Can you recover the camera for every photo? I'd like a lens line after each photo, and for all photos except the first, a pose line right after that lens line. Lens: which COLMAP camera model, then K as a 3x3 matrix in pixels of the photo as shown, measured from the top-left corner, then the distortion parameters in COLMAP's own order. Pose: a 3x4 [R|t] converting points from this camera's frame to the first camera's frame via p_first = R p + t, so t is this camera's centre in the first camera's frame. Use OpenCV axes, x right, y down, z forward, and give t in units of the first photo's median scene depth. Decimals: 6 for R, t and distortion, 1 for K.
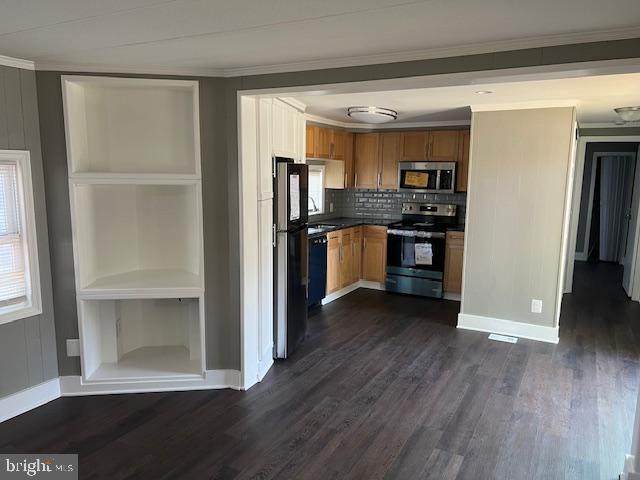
lens RADIAL K [[480.8, 0, 322.1], [0, 480.8, 245.8], [0, 0, 1]] dist [0.041505, -0.042723]
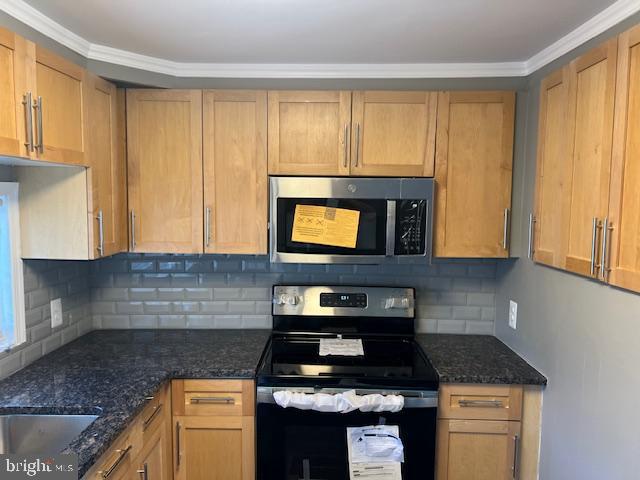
lens RADIAL K [[483.1, 0, 318.8], [0, 483.1, 241.0], [0, 0, 1]] dist [0.023993, -0.016723]
pose [[0.887526, -0.042274, 0.458813, 0.032917], [0.069044, 0.996741, -0.041722, -0.114346], [-0.455554, 0.068708, 0.887553, 0.700275]]
